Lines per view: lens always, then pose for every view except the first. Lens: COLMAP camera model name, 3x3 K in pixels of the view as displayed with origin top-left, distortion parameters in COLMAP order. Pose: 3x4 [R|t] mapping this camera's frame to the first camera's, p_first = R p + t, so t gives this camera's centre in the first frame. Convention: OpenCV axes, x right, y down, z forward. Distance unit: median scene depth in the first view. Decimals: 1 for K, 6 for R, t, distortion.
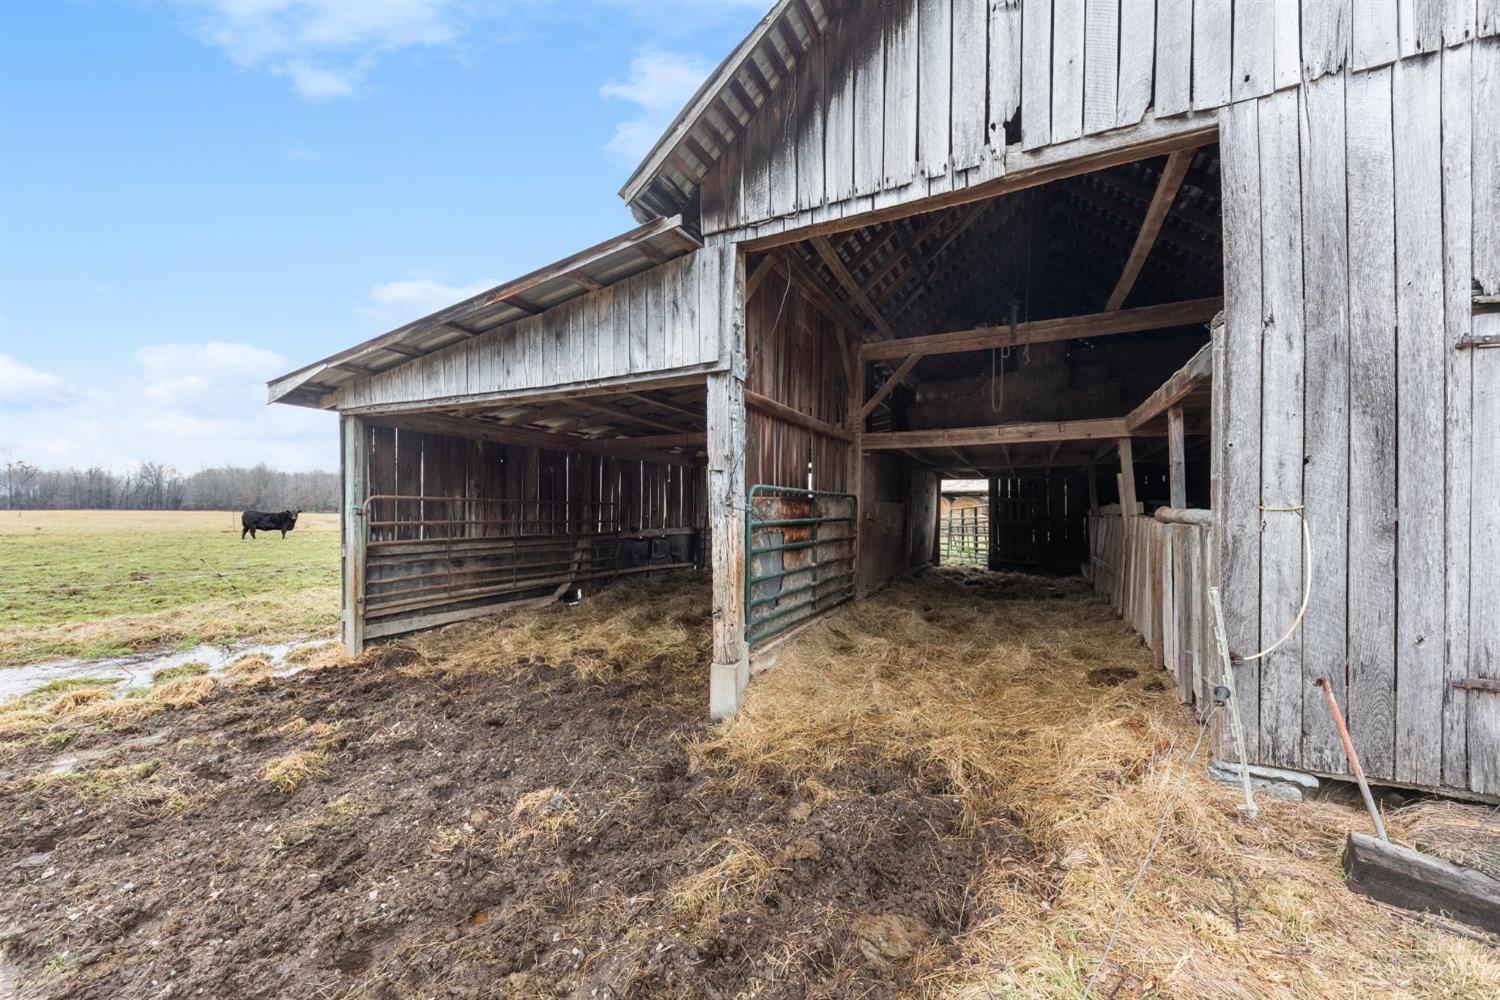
lens RADIAL K [[568.2, 0, 745.6], [0, 568.2, 508.2], [0, 0, 1]] dist [0.004159, 0.000391]
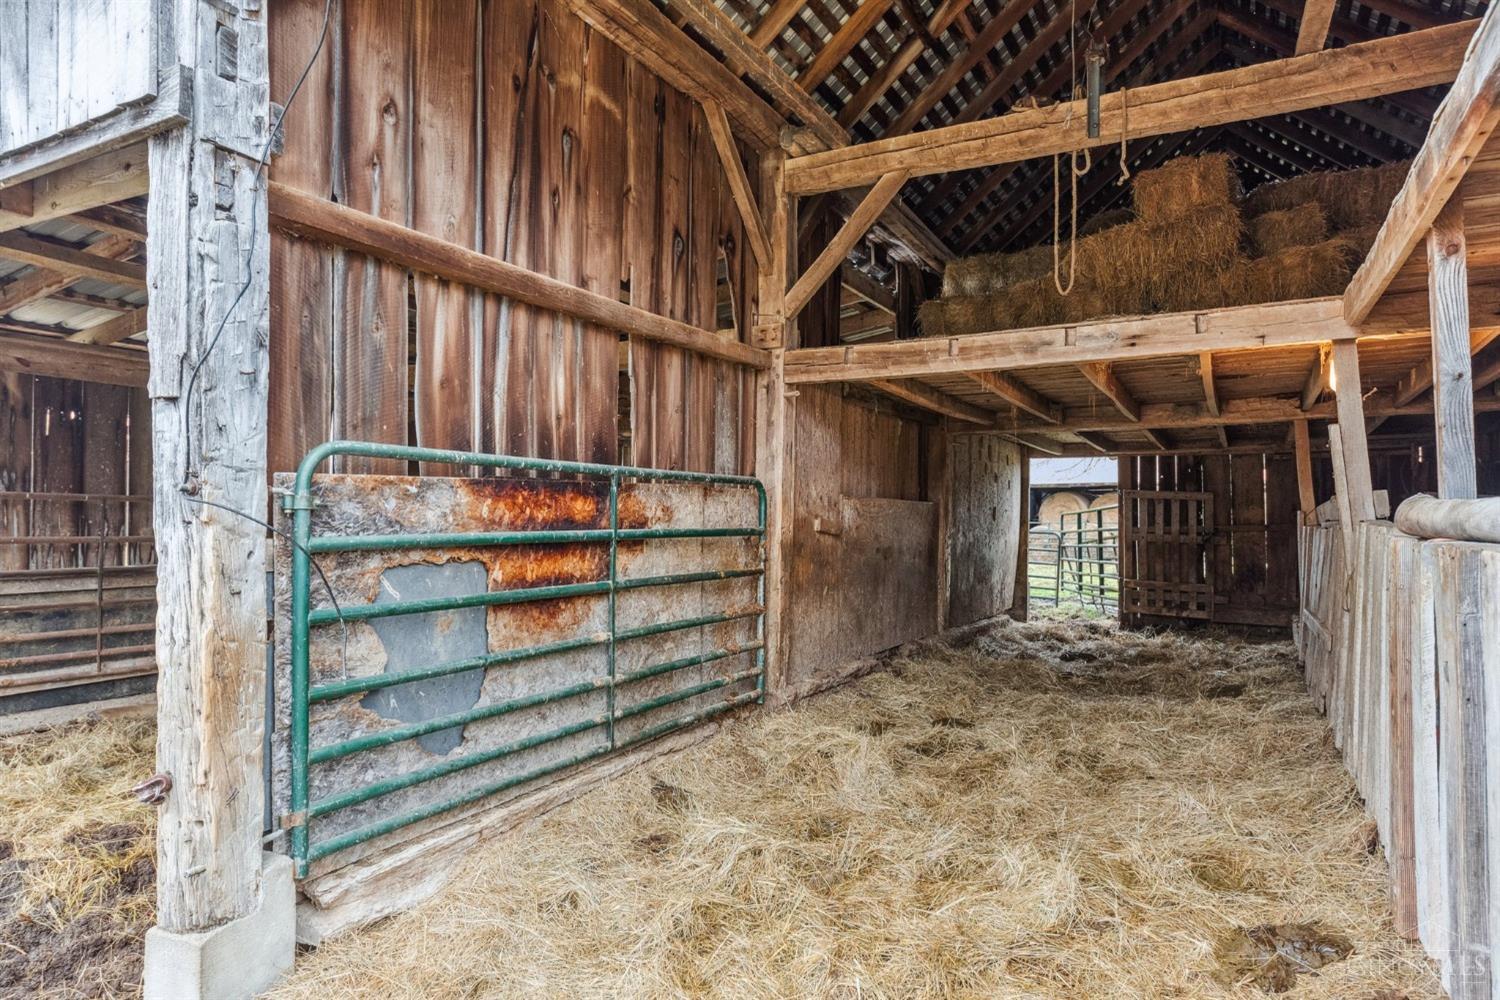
lens RADIAL K [[924.1, 0, 746.0], [0, 924.1, 503.1], [0, 0, 1]] dist [0.010311, -0.009332]
pose [[0.999530, -0.003305, -0.030481, 0.218857], [0.002878, 0.999898, -0.014022, 0.007167], [0.030525, 0.013927, 0.999437, 0.266310]]
